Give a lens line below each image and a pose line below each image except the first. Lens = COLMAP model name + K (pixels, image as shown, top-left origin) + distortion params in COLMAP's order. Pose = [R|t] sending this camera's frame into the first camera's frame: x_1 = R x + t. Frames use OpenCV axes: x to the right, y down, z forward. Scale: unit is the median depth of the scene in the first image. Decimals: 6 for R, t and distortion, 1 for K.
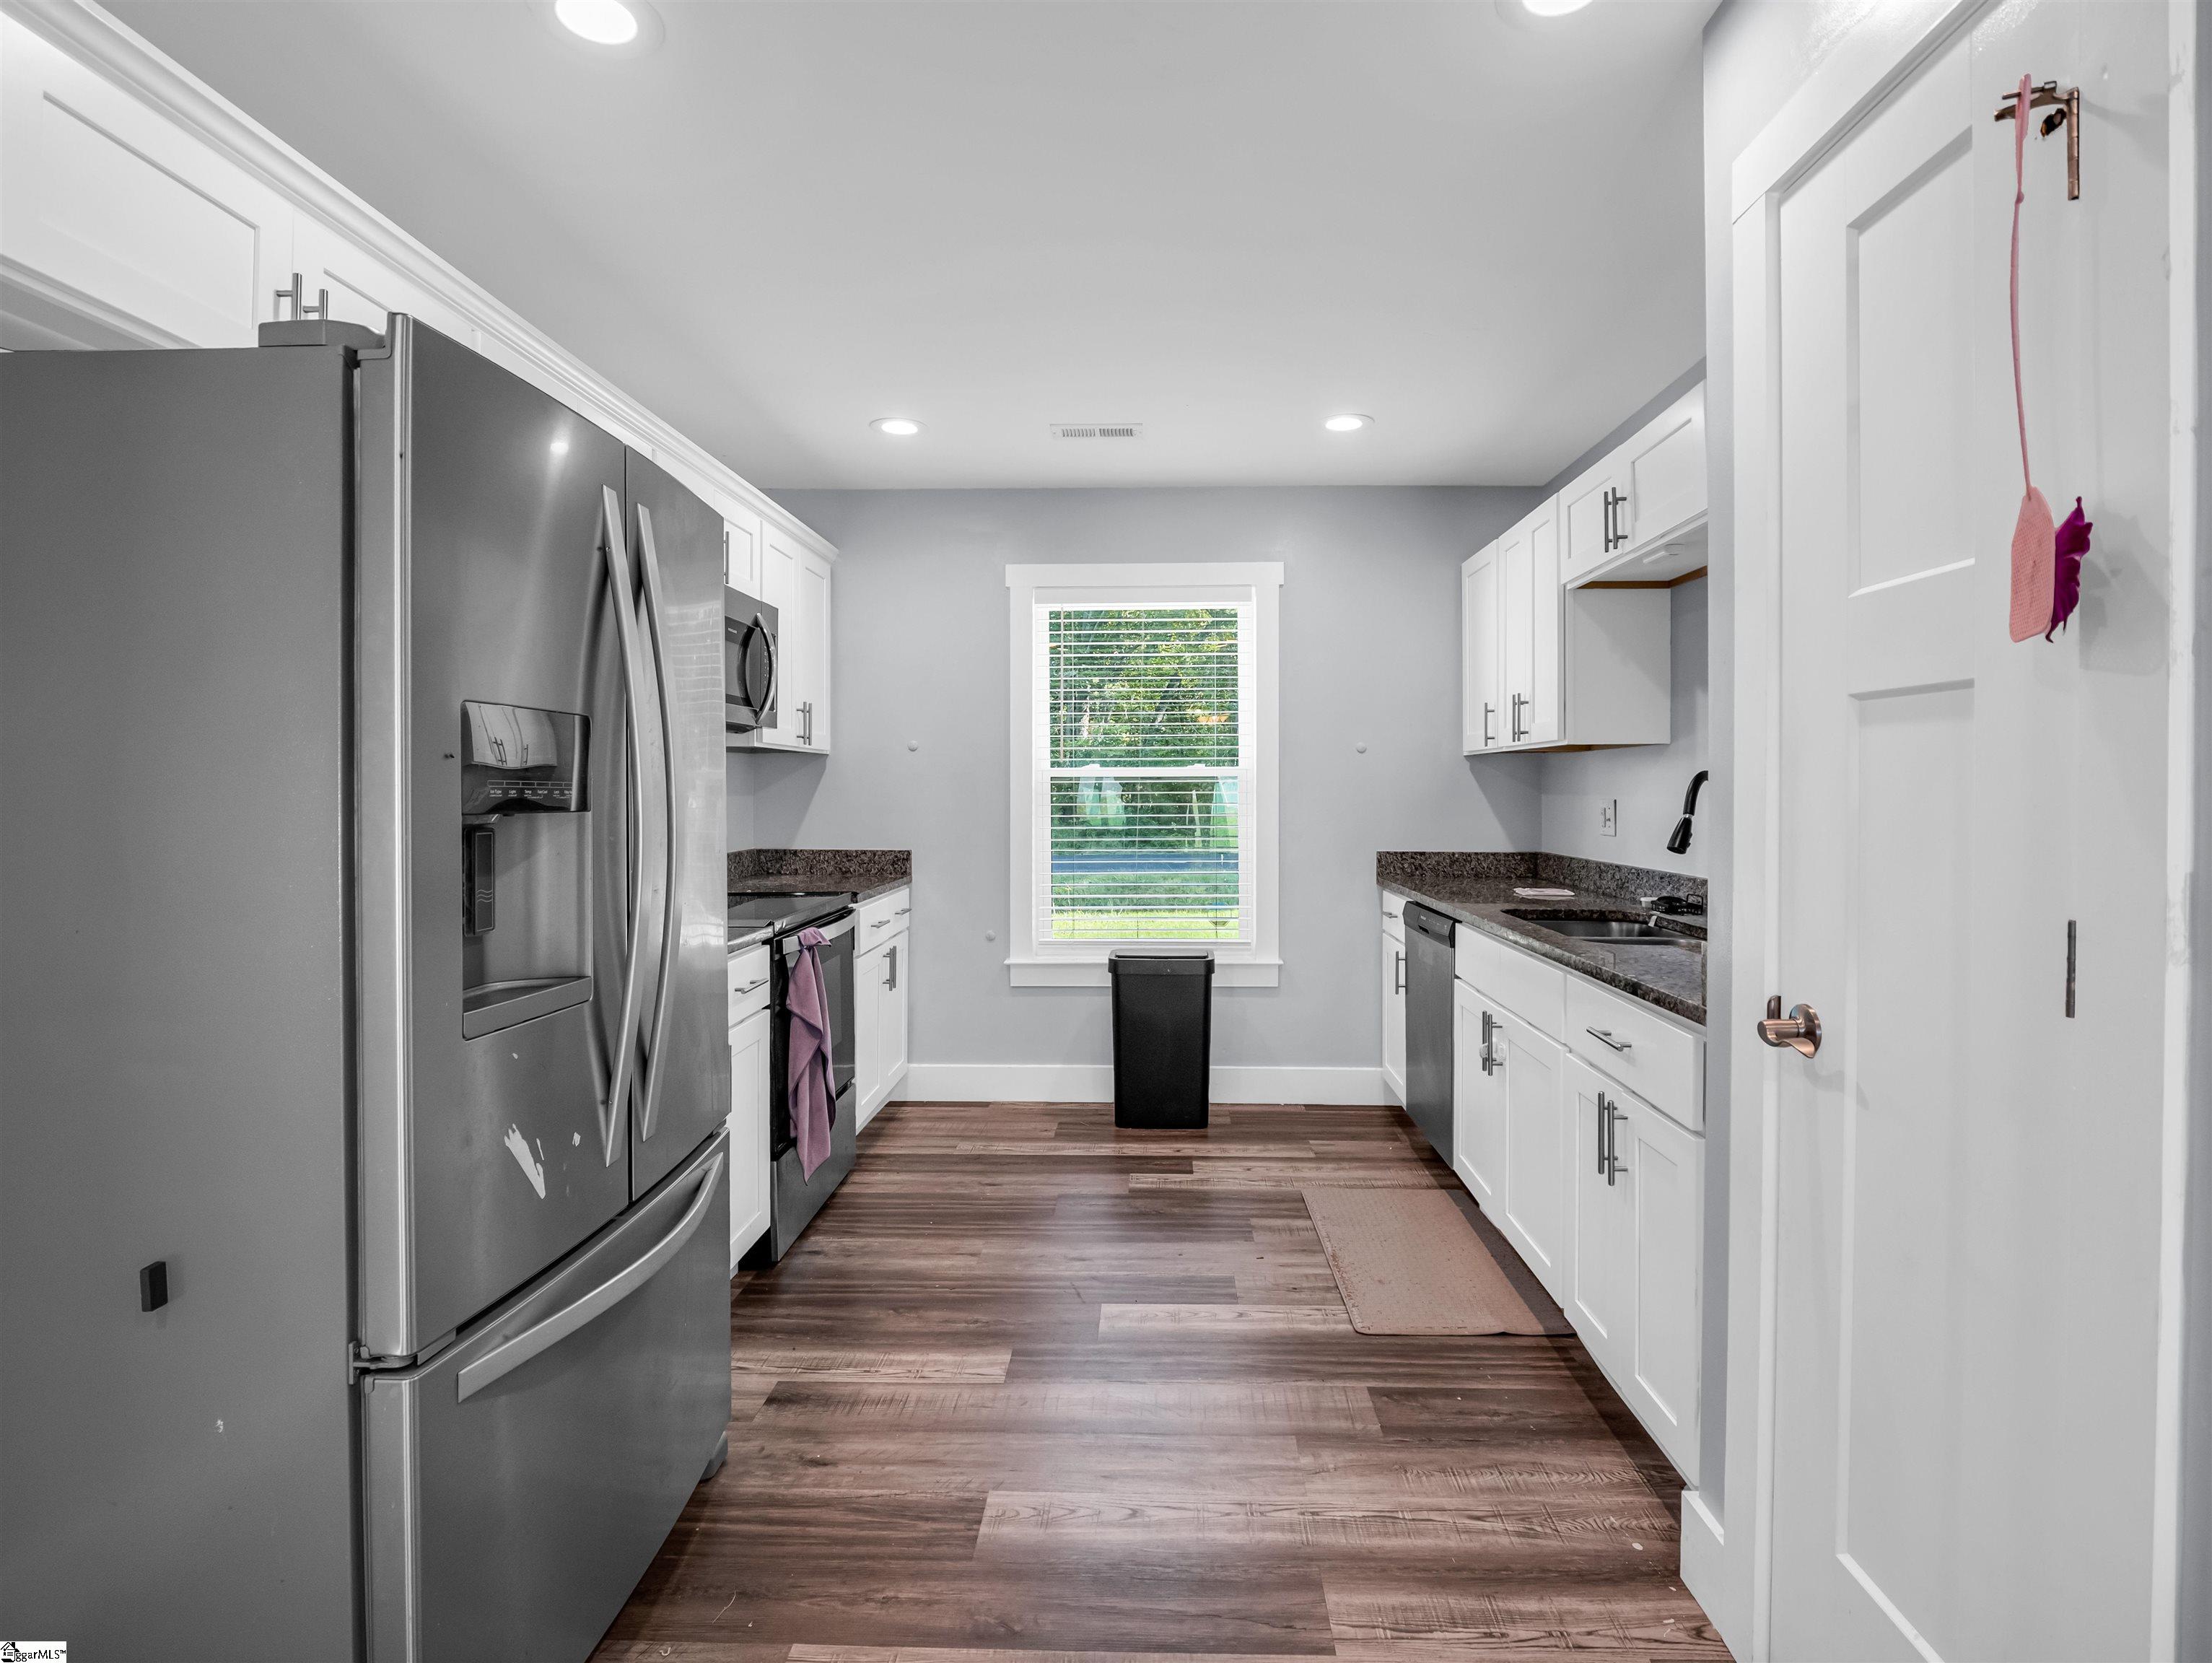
lens RADIAL K [[1087.1, 0, 1105.7], [0, 1087.1, 788.9], [0, 0, 1]] dist [0.000199, -0.010191]
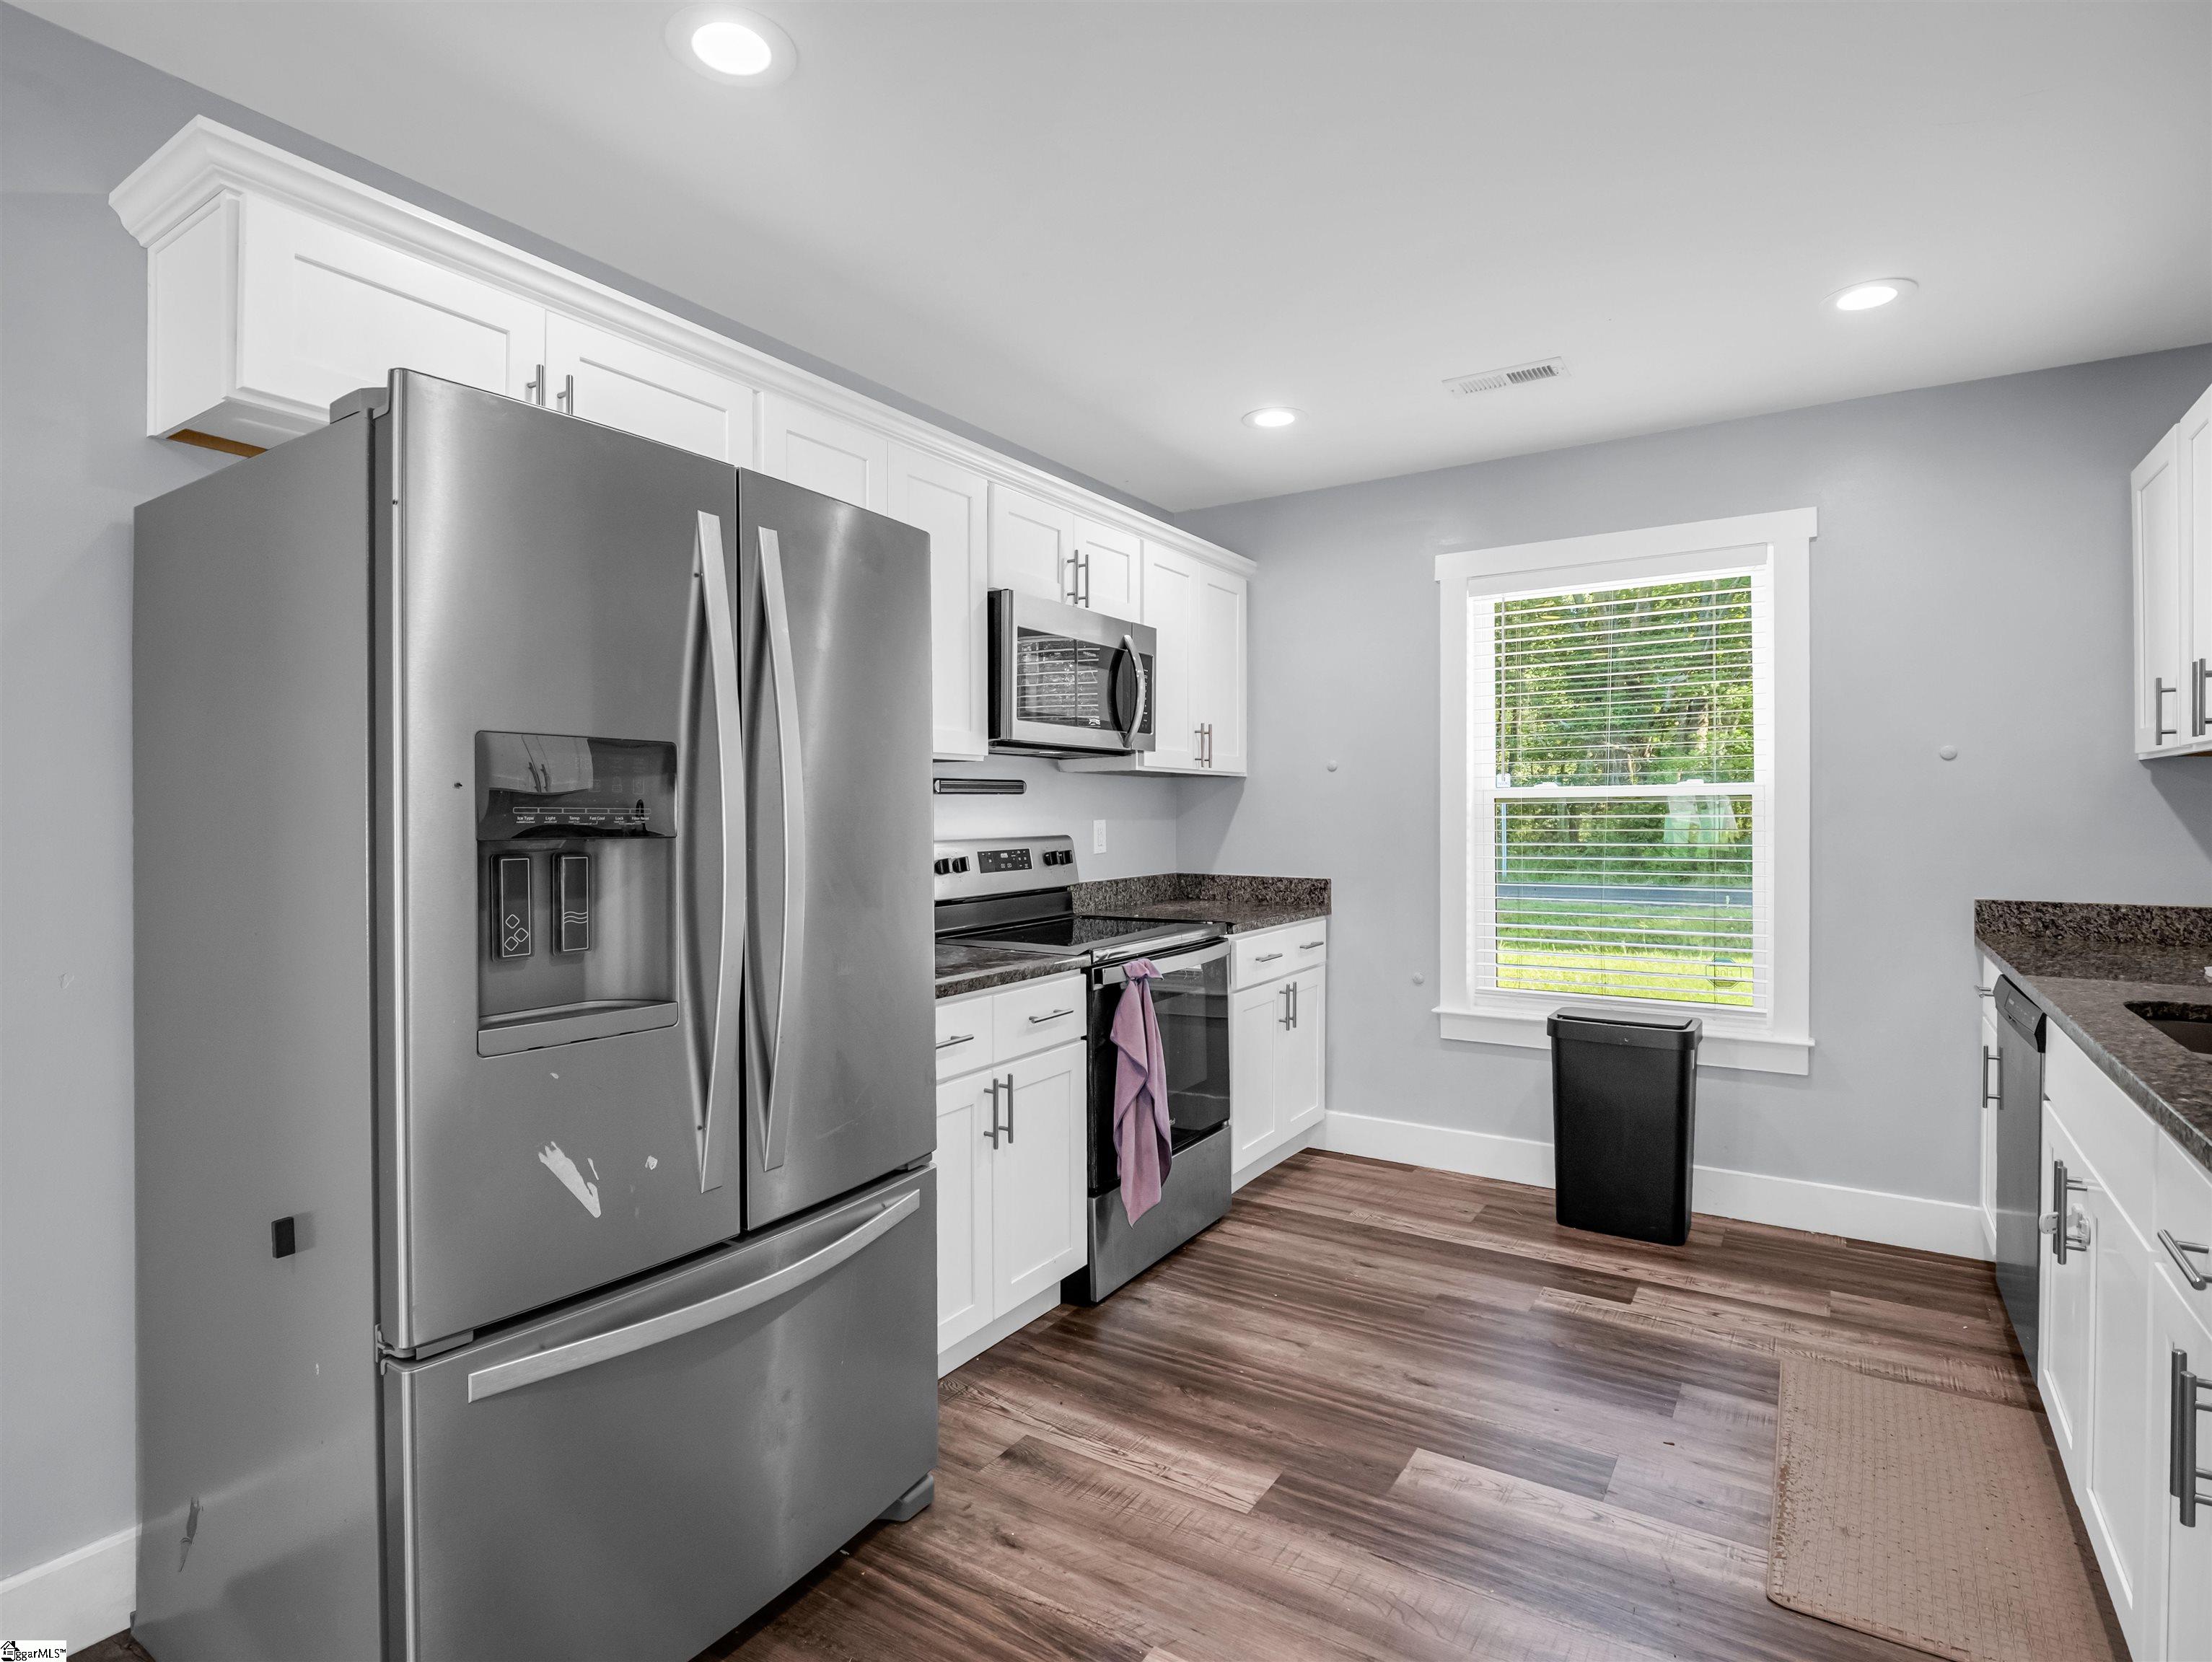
lens RADIAL K [[1080.9, 0, 1100.2], [0, 1080.9, 817.3], [0, 0, 1]] dist [0.003652, -0.015725]
pose [[0.857690, -0.000267, -0.514167, 0.151298], [0.002944, 0.999986, 0.004392, -0.000452], [0.514158, -0.005281, 0.857679, 0.139124]]
